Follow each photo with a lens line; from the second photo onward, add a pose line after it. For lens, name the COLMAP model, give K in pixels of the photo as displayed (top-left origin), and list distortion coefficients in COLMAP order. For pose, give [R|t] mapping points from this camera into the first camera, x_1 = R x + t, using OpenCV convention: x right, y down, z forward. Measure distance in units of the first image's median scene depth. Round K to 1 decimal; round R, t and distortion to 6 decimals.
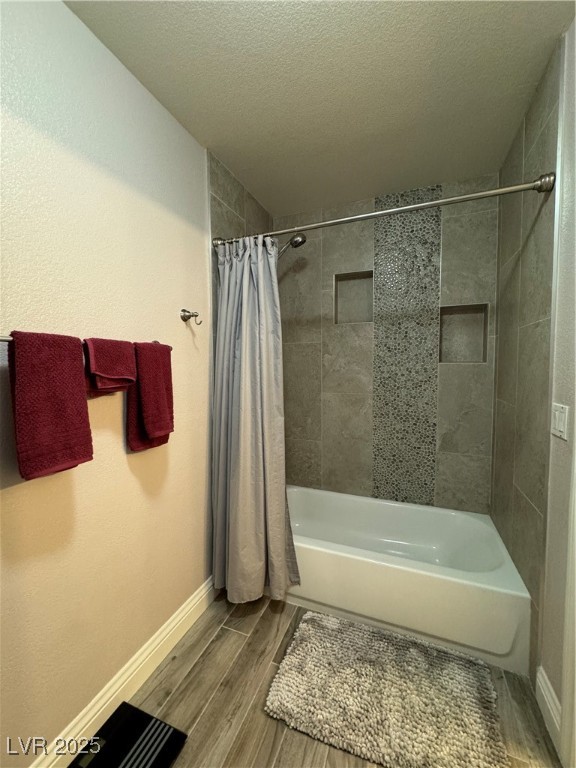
lens RADIAL K [[308.8, 0, 255.1], [0, 308.8, 381.1], [0, 0, 1]] dist [-0.002461, -0.000057]
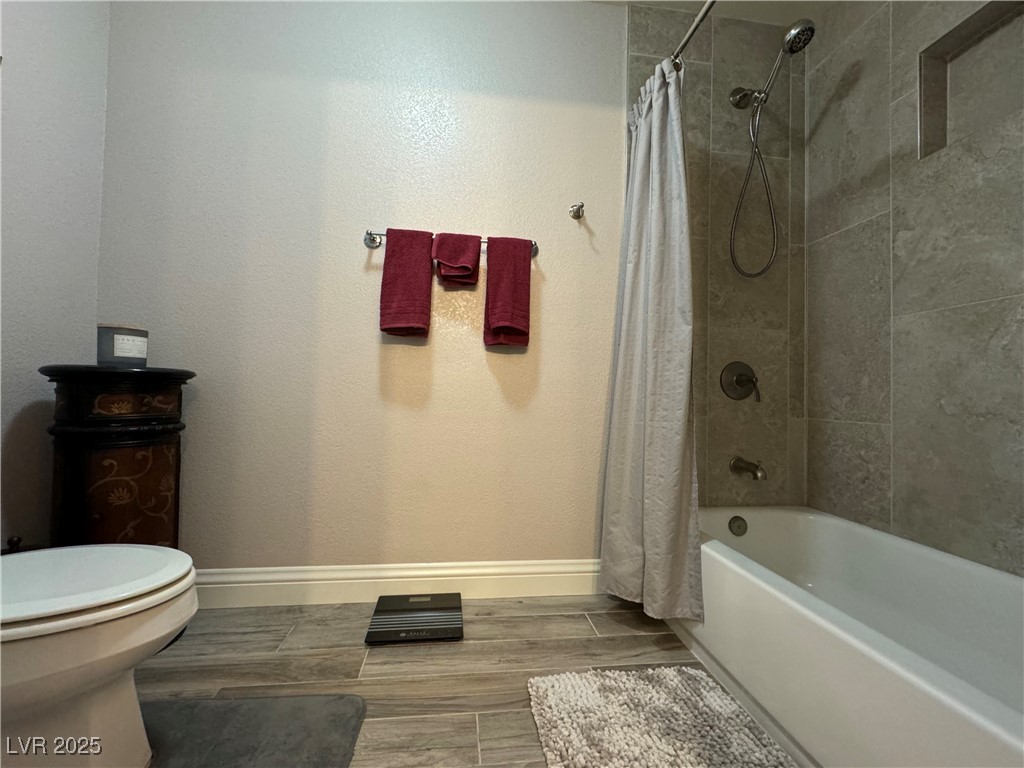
lens RADIAL K [[411.7, 0, 512.0], [0, 411.7, 384.0], [0, 0, 1]] dist [-0.002461, -0.000057]
pose [[0.529423, 0.020931, -0.848100, 0.637686], [-0.094082, 0.994978, -0.034175, 0.308405], [0.843125, 0.097884, 0.528733, 0.287125]]
